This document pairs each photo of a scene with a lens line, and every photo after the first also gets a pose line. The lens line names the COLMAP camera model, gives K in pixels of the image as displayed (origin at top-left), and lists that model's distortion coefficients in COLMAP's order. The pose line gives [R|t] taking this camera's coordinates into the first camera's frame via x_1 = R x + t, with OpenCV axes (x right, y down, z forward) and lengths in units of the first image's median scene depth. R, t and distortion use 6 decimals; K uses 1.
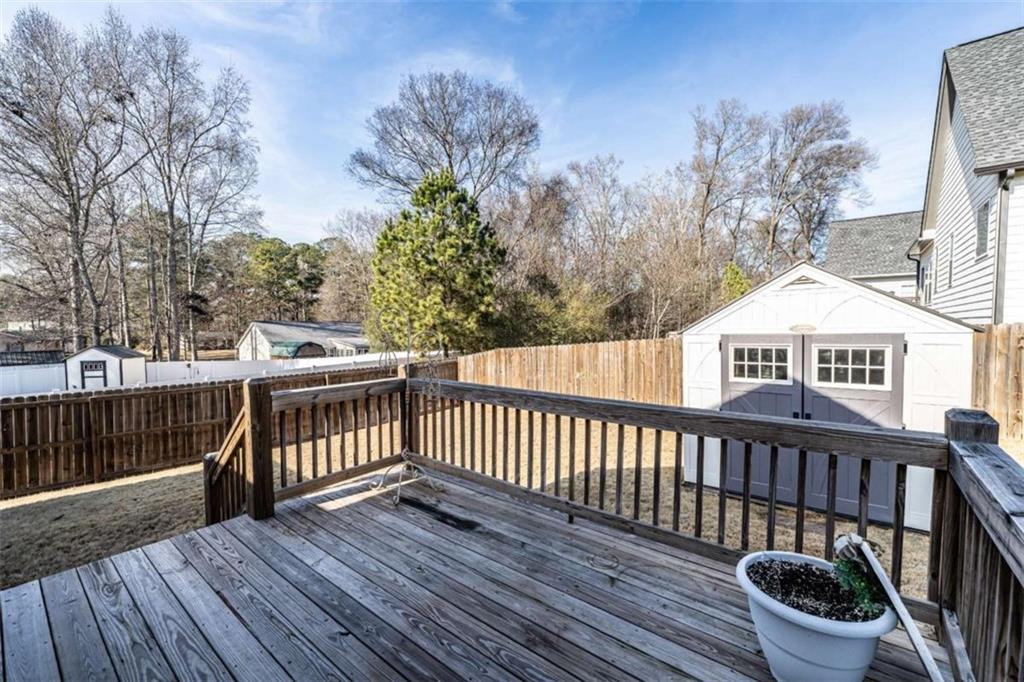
lens RADIAL K [[423.2, 0, 510.0], [0, 423.2, 342.8], [0, 0, 1]] dist [0.000286, -0.000119]
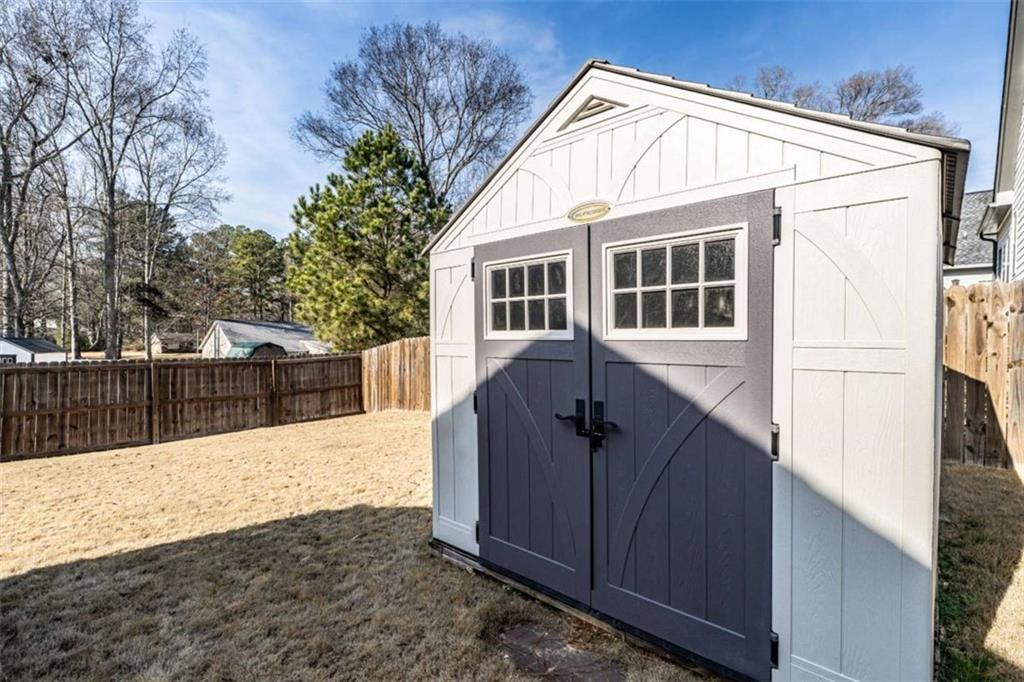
lens RADIAL K [[471.8, 0, 514.0], [0, 471.8, 342.8], [0, 0, 1]] dist [-0.000486, -0.000288]
pose [[0.998218, 0.023422, -0.054887, 0.157205], [-0.025141, 0.999208, -0.030846, 0.029965], [0.054121, 0.032171, 0.998016, 0.122521]]
